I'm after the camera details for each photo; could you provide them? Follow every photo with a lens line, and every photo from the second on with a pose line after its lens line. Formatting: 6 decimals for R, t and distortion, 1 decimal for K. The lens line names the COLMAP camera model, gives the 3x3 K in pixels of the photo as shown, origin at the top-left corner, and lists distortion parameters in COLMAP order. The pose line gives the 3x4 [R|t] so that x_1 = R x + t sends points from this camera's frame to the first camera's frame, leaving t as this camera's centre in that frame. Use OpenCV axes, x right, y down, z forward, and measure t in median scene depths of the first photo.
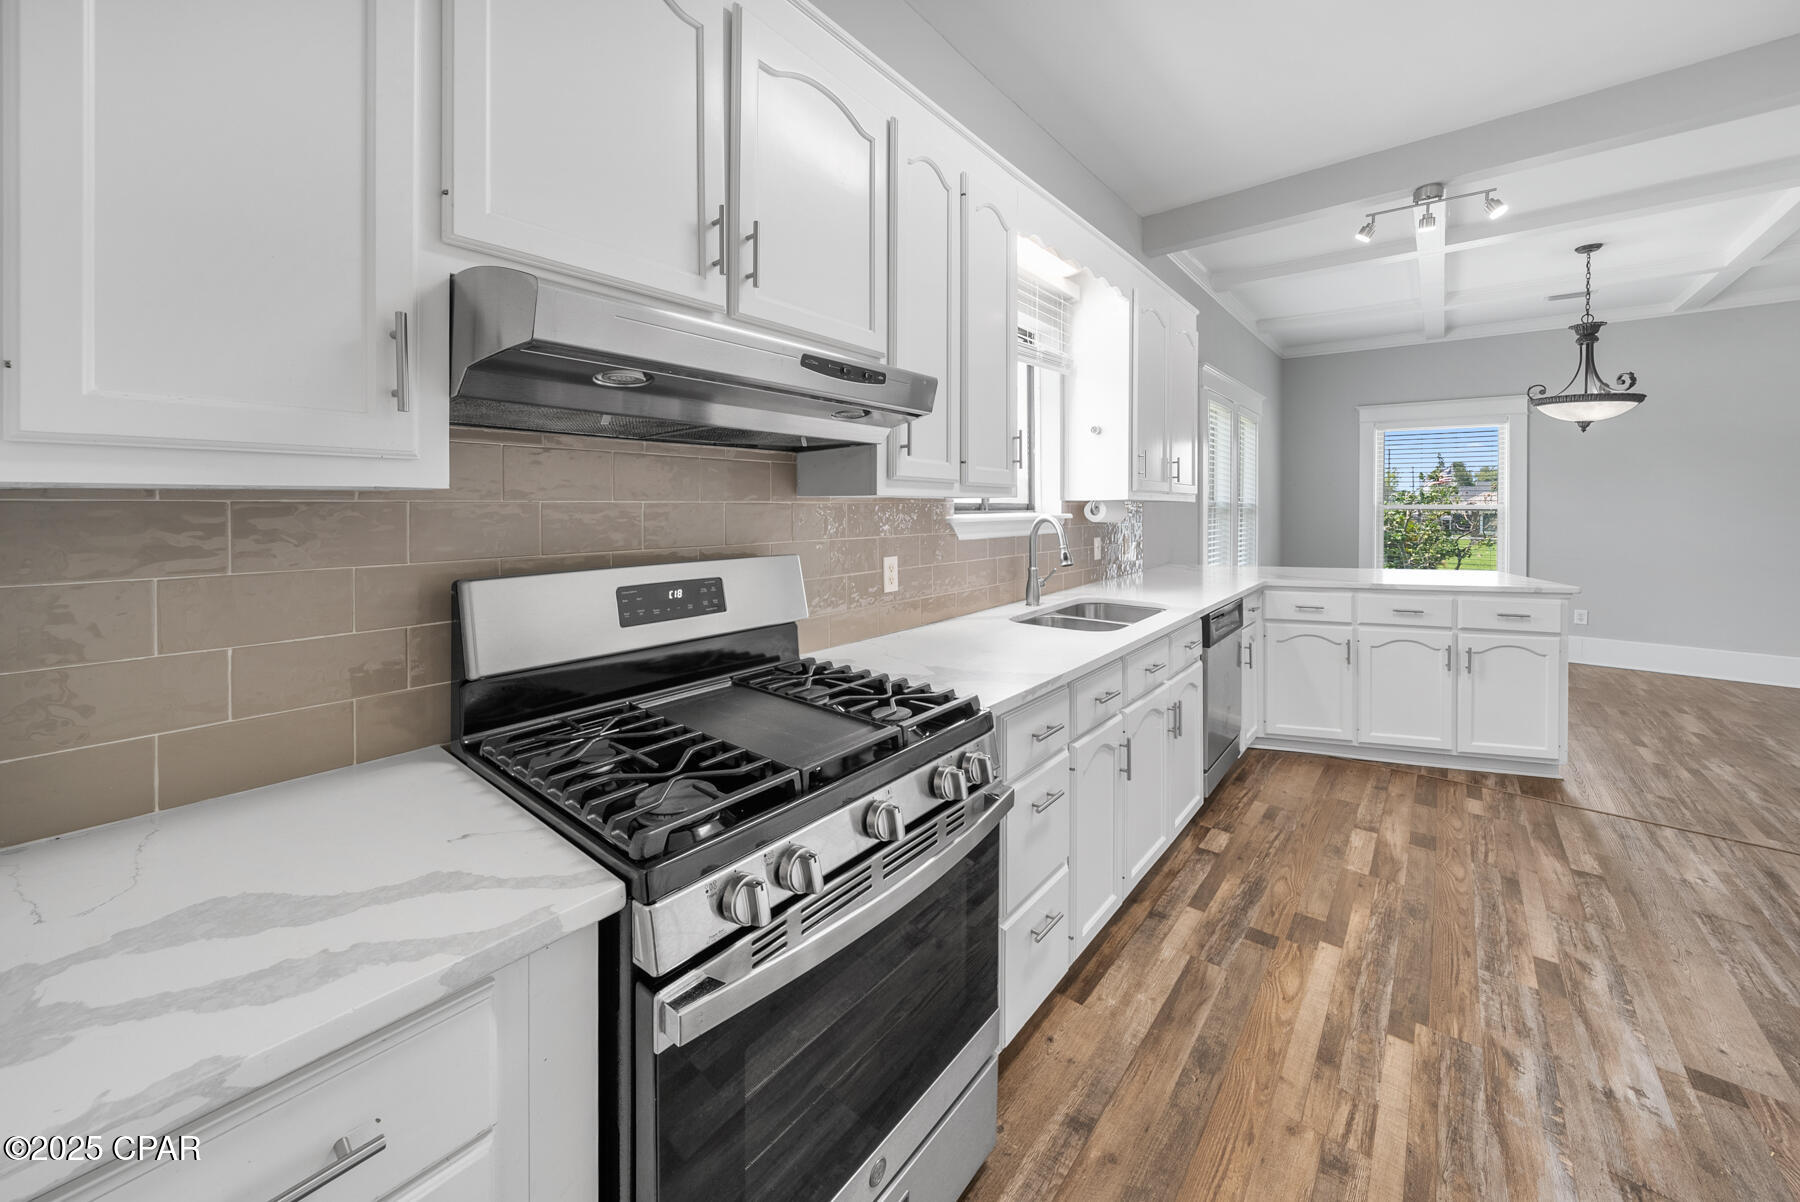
lens RADIAL K [[647.8, 0, 912.4], [0, 647.8, 512.5], [0, 0, 1]] dist [-0.006764, 0.000224]
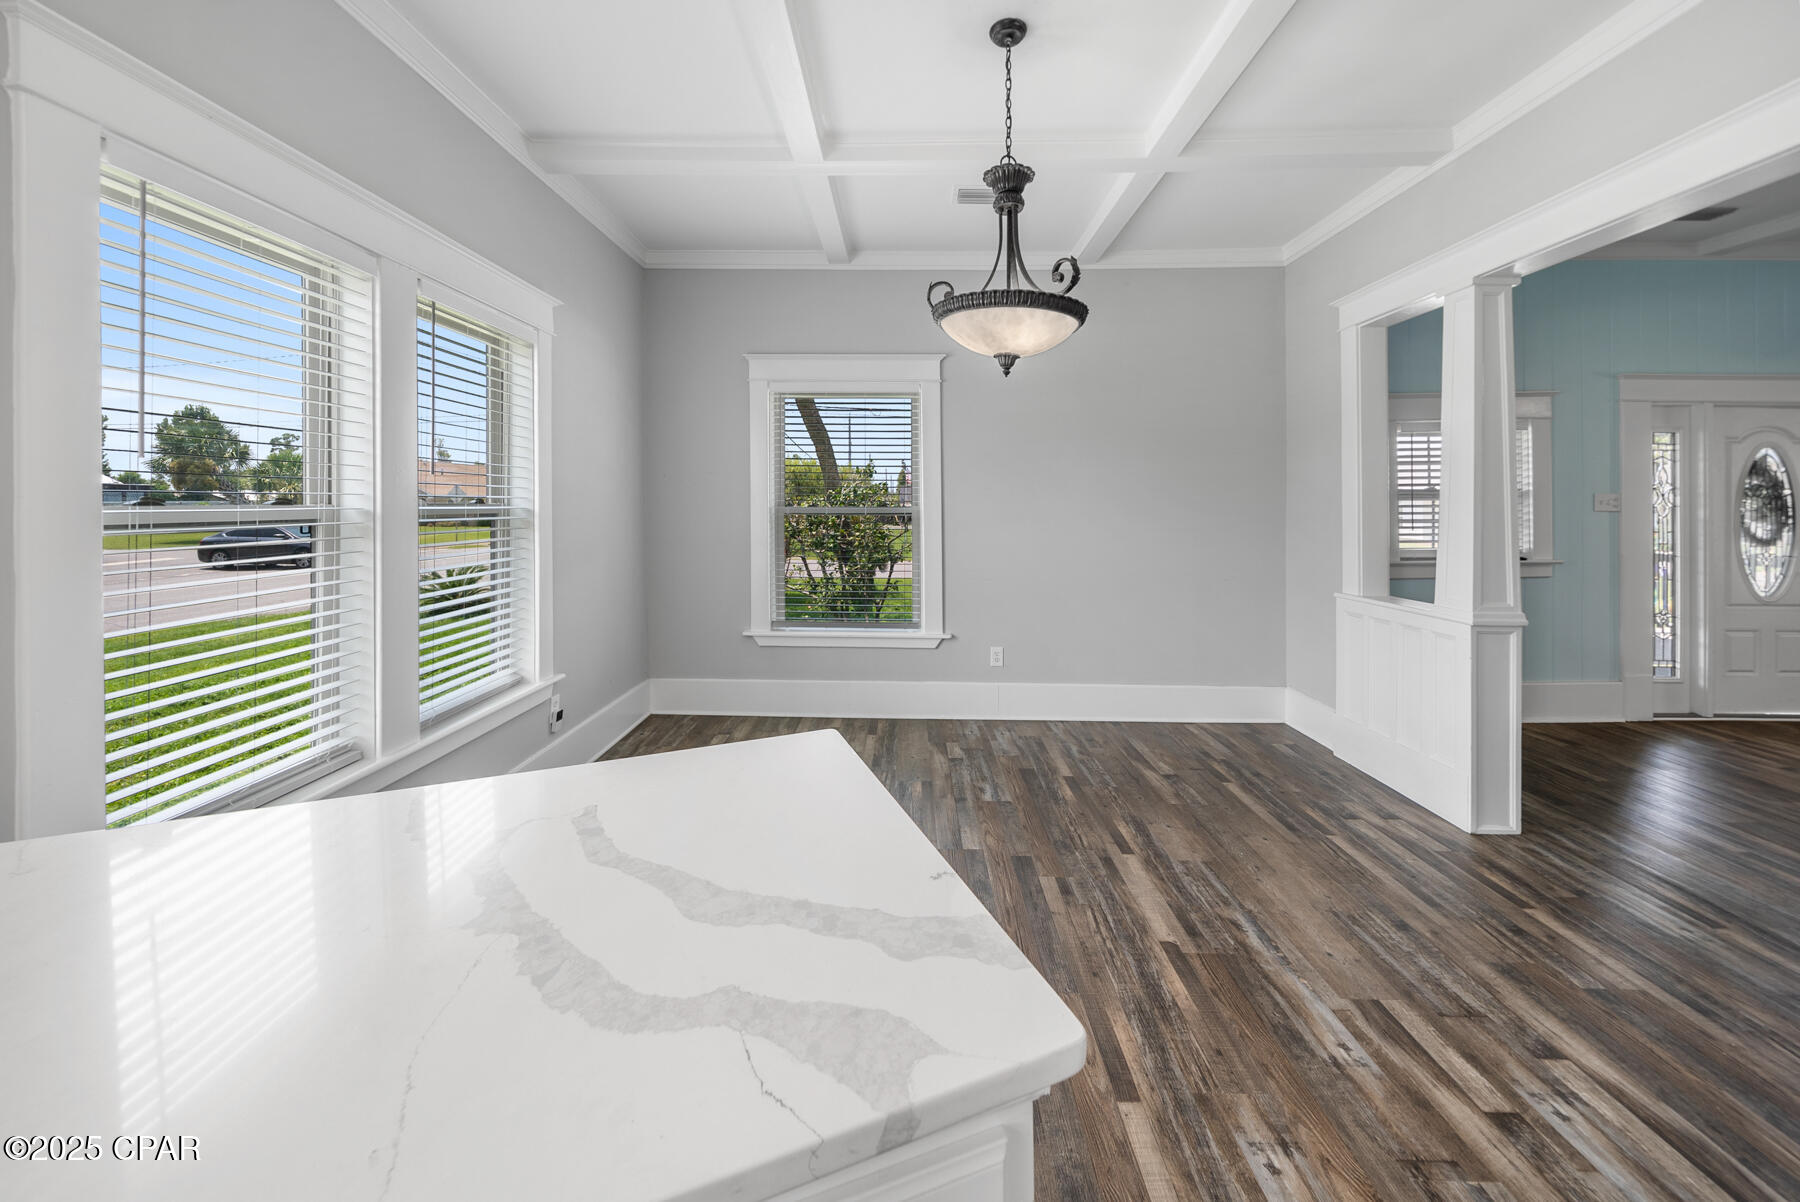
lens RADIAL K [[647.8, 0, 901.8], [0, 647.8, 496.0], [0, 0, 1]] dist [-0.006764, 0.000224]
pose [[0.775959, -0.001325, 0.630781, 1.448520], [0.012271, 0.999840, -0.012995, -0.047015], [-0.630663, 0.017824, 0.775852, 1.452728]]
